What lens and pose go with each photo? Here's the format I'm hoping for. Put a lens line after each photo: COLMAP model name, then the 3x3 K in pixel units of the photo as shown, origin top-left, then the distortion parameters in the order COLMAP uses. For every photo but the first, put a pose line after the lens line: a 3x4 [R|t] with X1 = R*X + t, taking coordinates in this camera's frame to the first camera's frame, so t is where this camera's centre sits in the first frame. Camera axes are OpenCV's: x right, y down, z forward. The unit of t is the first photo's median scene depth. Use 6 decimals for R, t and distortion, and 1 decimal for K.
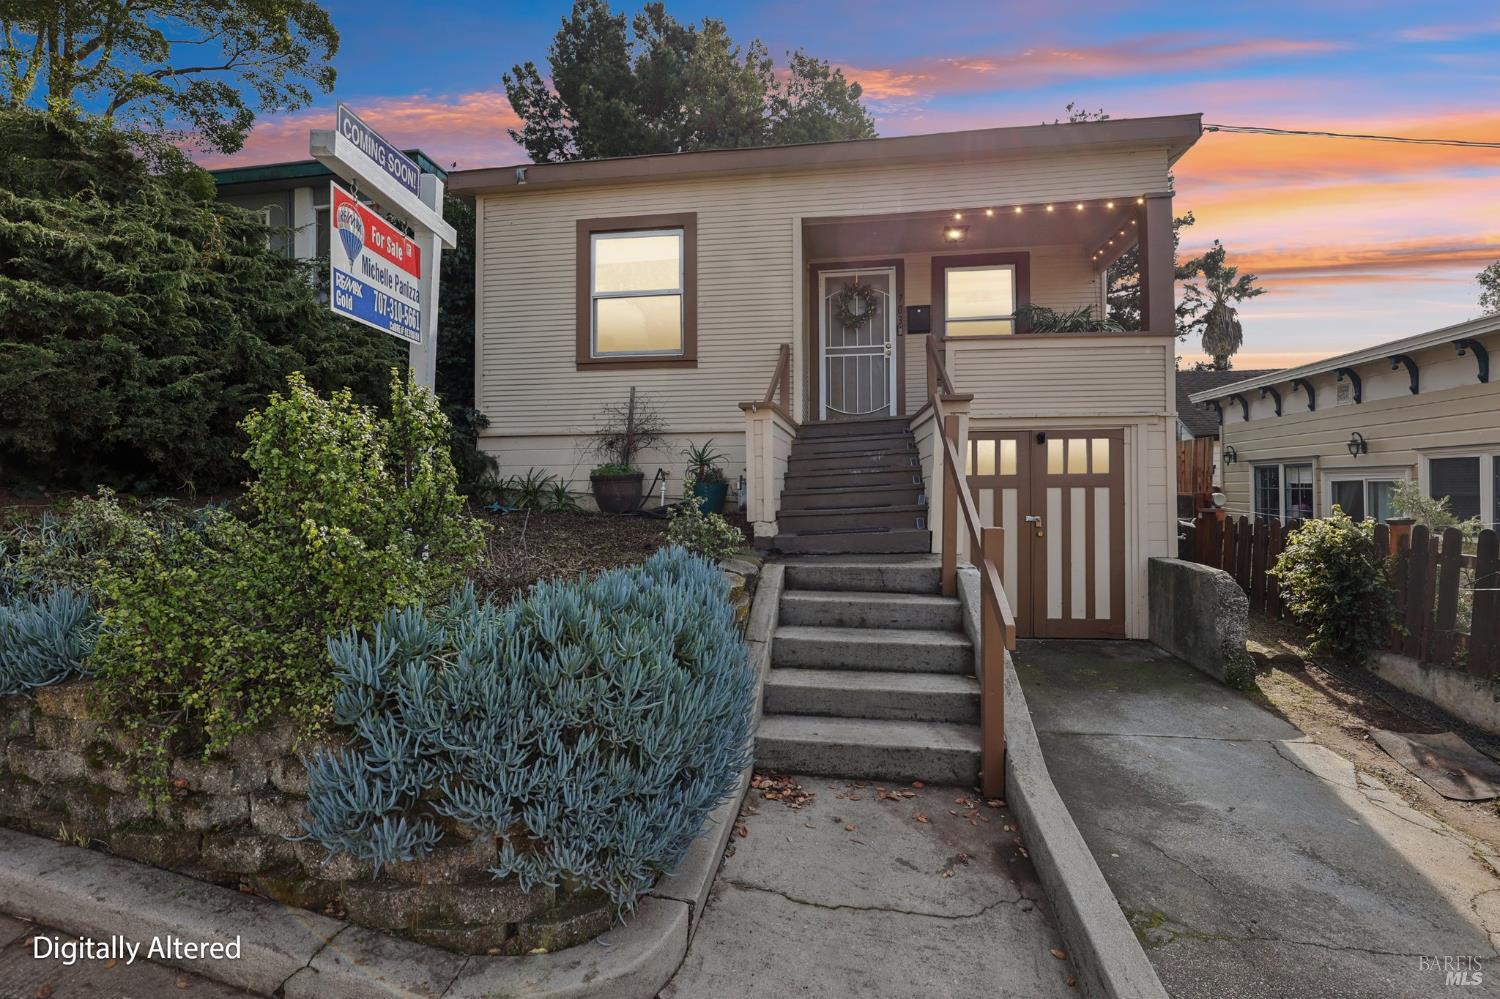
lens RADIAL K [[693.3, 0, 747.3], [0, 693.3, 509.7], [0, 0, 1]] dist [-0.030971, 0.003780]
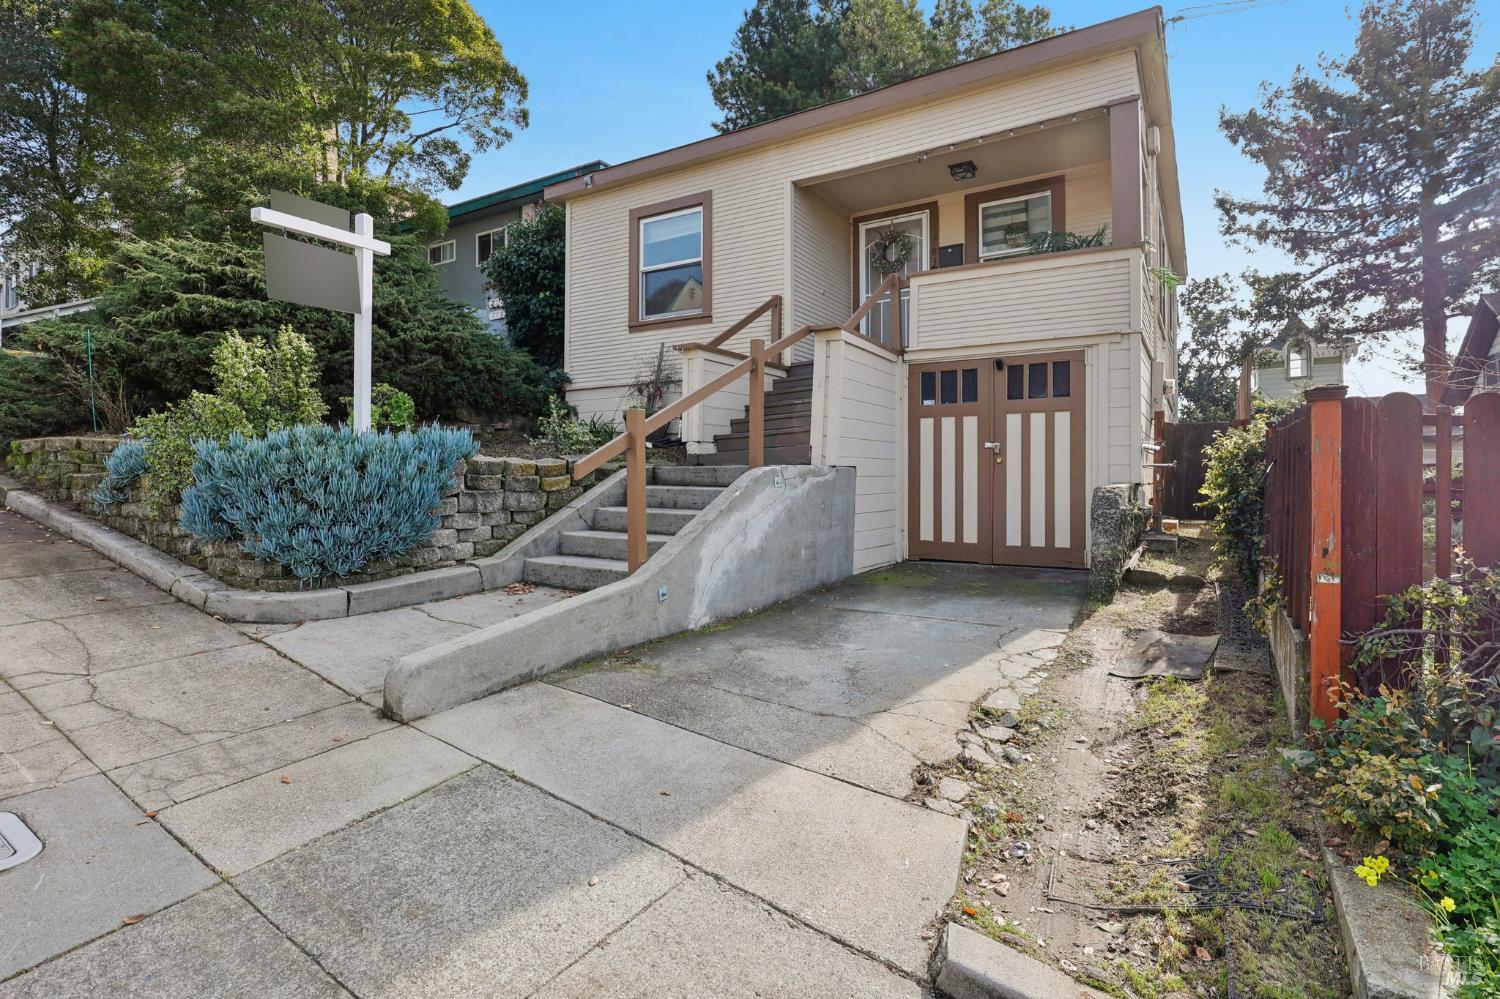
lens RADIAL K [[747.7, 0, 754.0], [0, 747.7, 485.5], [0, 0, 1]] dist [-0.026045, -0.000068]
pose [[0.918106, 0.006826, -0.396275, 0.415671], [-0.011824, 0.999878, -0.010173, 0.068430], [0.396157, 0.014025, 0.918075, -0.103373]]
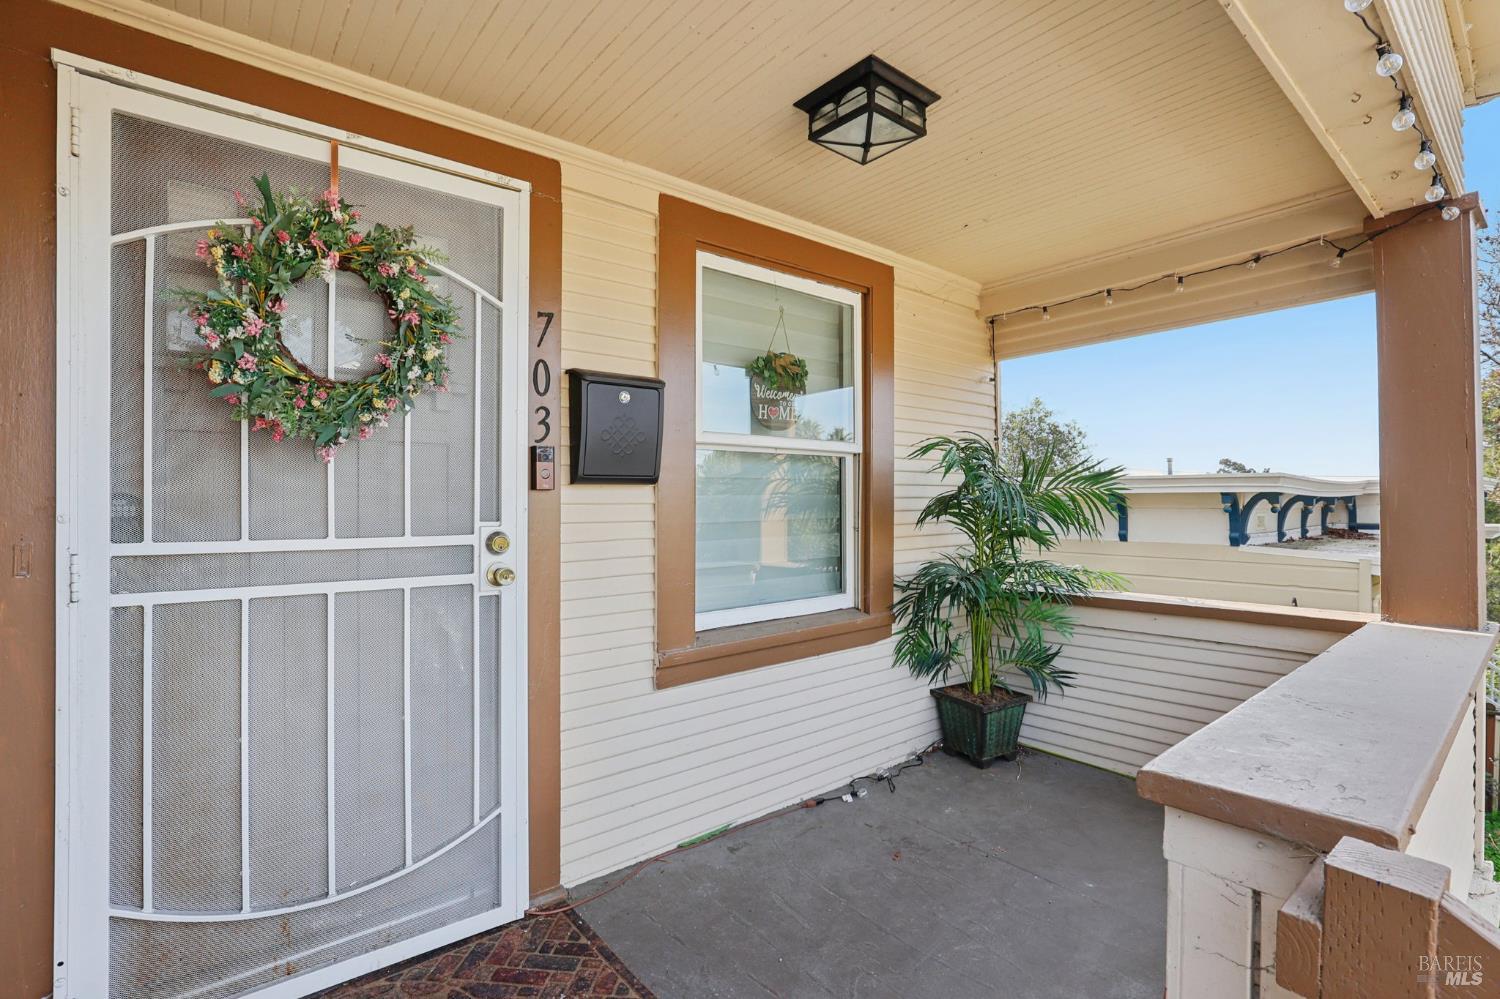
lens RADIAL K [[693.3, 0, 749.6], [0, 693.3, 499.2], [0, 0, 1]] dist [-0.030971, 0.003780]
pose [[0.670384, 0.006708, 0.741984, 0.098223], [0.004514, 0.999904, -0.013118, -0.247139], [-0.742001, 0.012144, 0.670289, 0.799245]]
